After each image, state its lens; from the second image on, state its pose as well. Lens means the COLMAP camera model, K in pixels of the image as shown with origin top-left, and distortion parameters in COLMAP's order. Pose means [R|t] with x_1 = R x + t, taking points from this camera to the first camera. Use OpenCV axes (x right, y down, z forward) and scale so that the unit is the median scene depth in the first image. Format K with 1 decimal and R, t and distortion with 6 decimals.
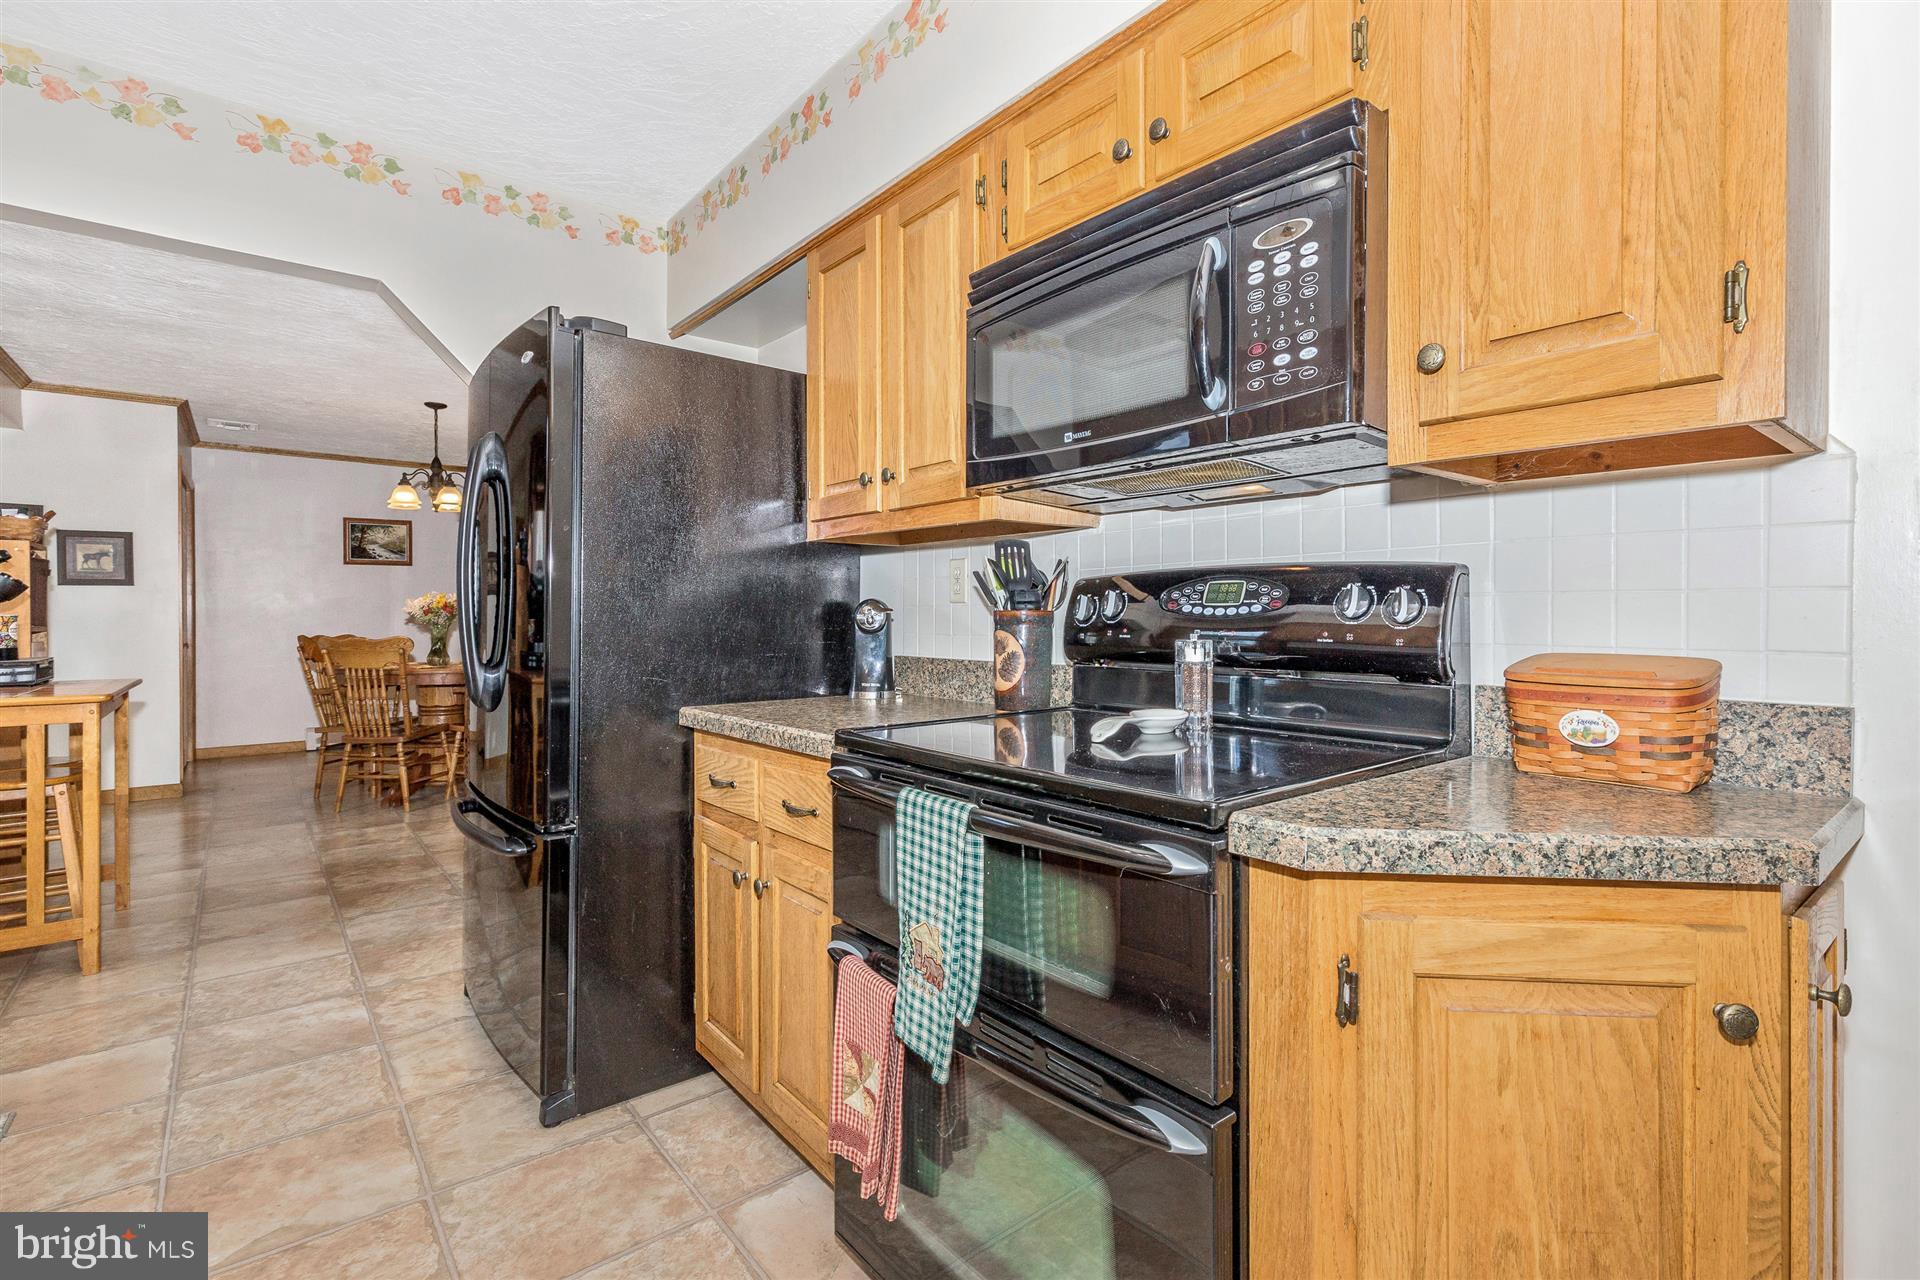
lens RADIAL K [[878.6, 0, 1031.1], [0, 878.6, 610.3], [0, 0, 1]] dist [0.004695, -0.000960]
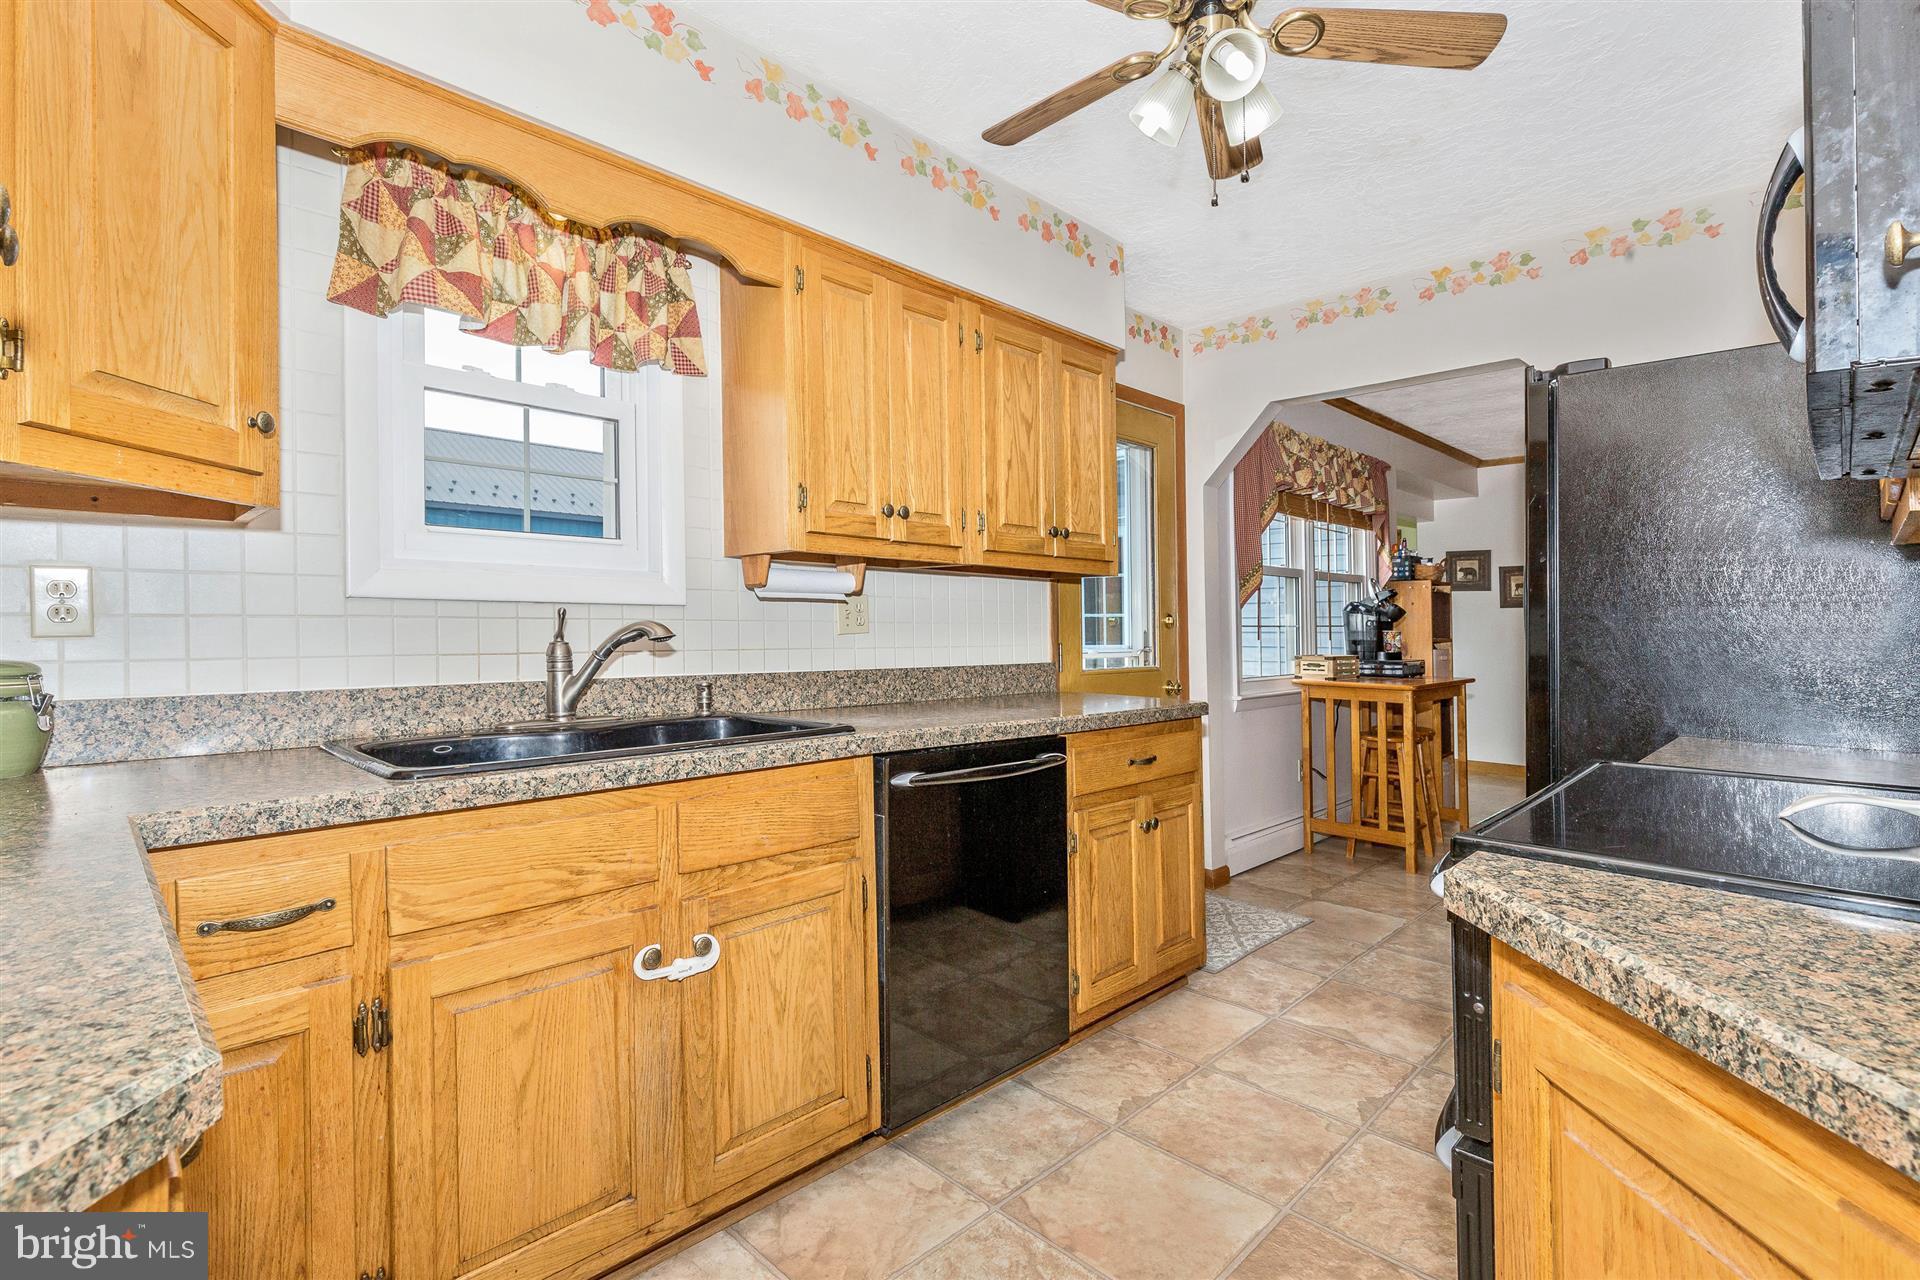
lens RADIAL K [[878.6, 0, 962.3], [0, 878.6, 639.9], [0, 0, 1]] dist [0.004695, -0.000960]
pose [[0.106213, 0.017175, -0.994195, 0.437742], [0.000349, 0.999850, 0.017310, -0.008937], [0.994343, -0.002185, 0.106191, 0.123446]]
